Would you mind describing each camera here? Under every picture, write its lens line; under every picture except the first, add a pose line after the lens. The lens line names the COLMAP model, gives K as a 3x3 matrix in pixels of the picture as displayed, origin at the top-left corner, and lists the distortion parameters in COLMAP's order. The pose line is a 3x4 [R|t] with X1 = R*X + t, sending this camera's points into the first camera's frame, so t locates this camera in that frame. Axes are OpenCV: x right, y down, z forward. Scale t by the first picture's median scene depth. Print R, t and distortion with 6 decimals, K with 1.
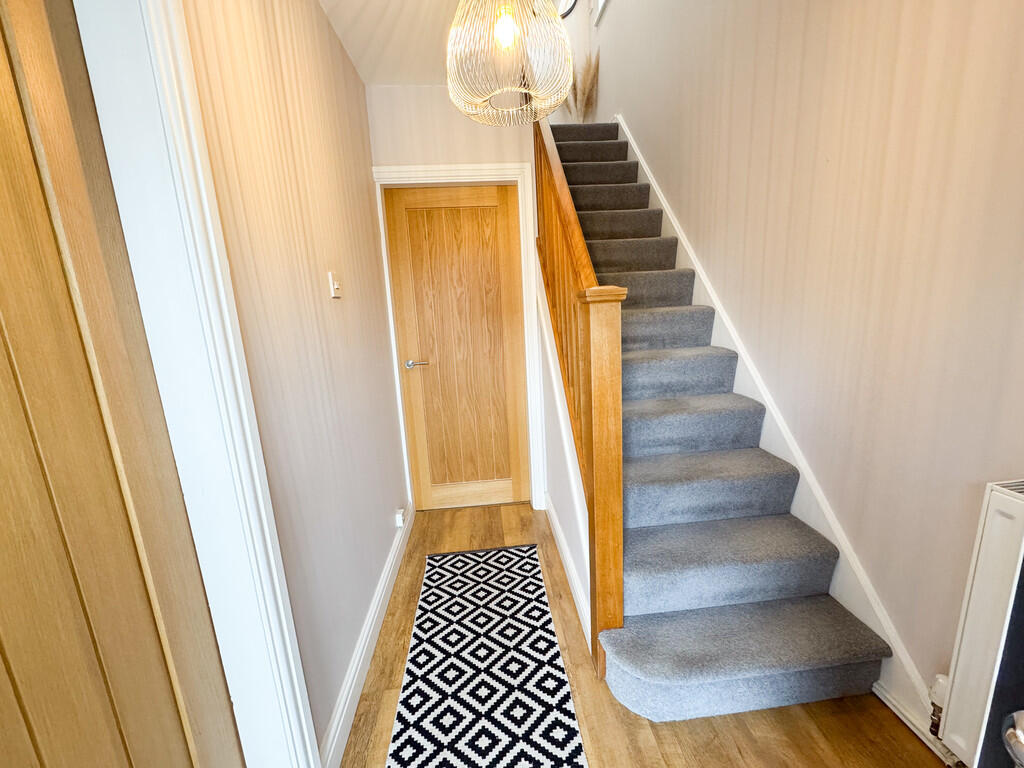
lens RADIAL K [[410.0, 0, 513.6], [0, 410.0, 382.3], [0, 0, 1]] dist [0.004467, 0.000052]
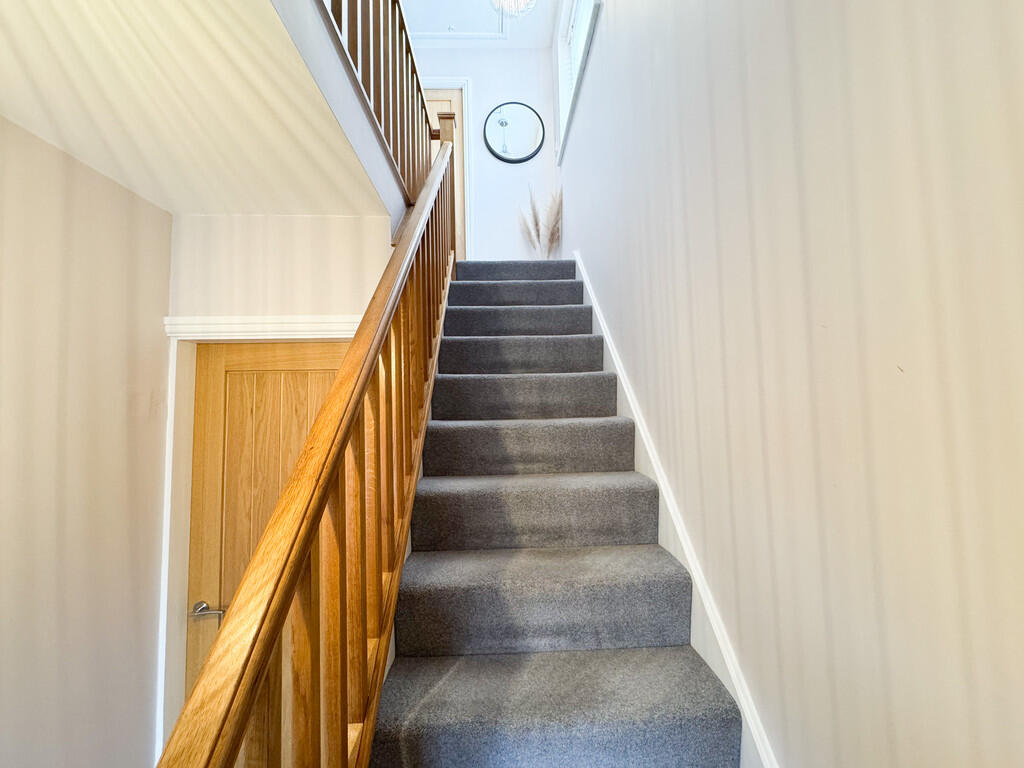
lens RADIAL K [[410.0, 0, 511.9], [0, 410.0, 384.1], [0, 0, 1]] dist [0.004467, 0.000052]
pose [[0.997724, 0.029967, -0.060405, 0.208232], [-0.044303, 0.966661, -0.252197, -0.204087], [0.050834, 0.254299, 0.965789, 0.299874]]
